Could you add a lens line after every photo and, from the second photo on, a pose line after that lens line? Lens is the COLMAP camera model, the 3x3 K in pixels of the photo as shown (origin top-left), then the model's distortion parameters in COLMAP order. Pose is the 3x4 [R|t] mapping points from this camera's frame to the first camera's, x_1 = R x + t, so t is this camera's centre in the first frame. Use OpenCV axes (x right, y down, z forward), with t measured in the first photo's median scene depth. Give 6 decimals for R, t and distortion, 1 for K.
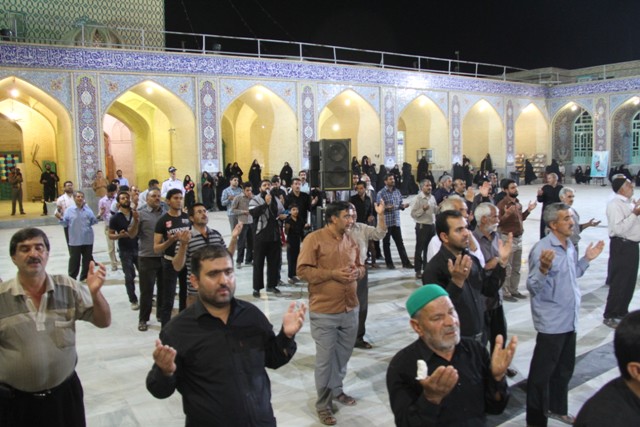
lens RADIAL K [[535.5, 0, 323.0], [0, 535.5, 195.5], [0, 0, 1]] dist [-0.173250, 0.108295]
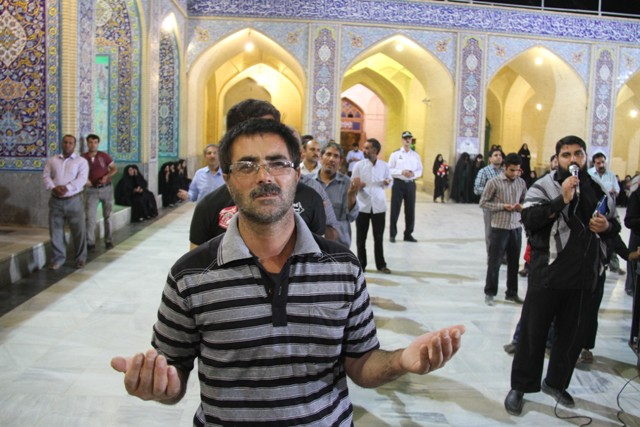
lens RADIAL K [[535.5, 0, 323.0], [0, 535.5, 195.5], [0, 0, 1]] dist [-0.173250, 0.108295]
pose [[0.880657, 0.103625, -0.462283, -0.029928], [-0.095680, 0.994581, 0.040674, 0.006839], [0.463993, 0.008411, 0.885799, 0.195784]]
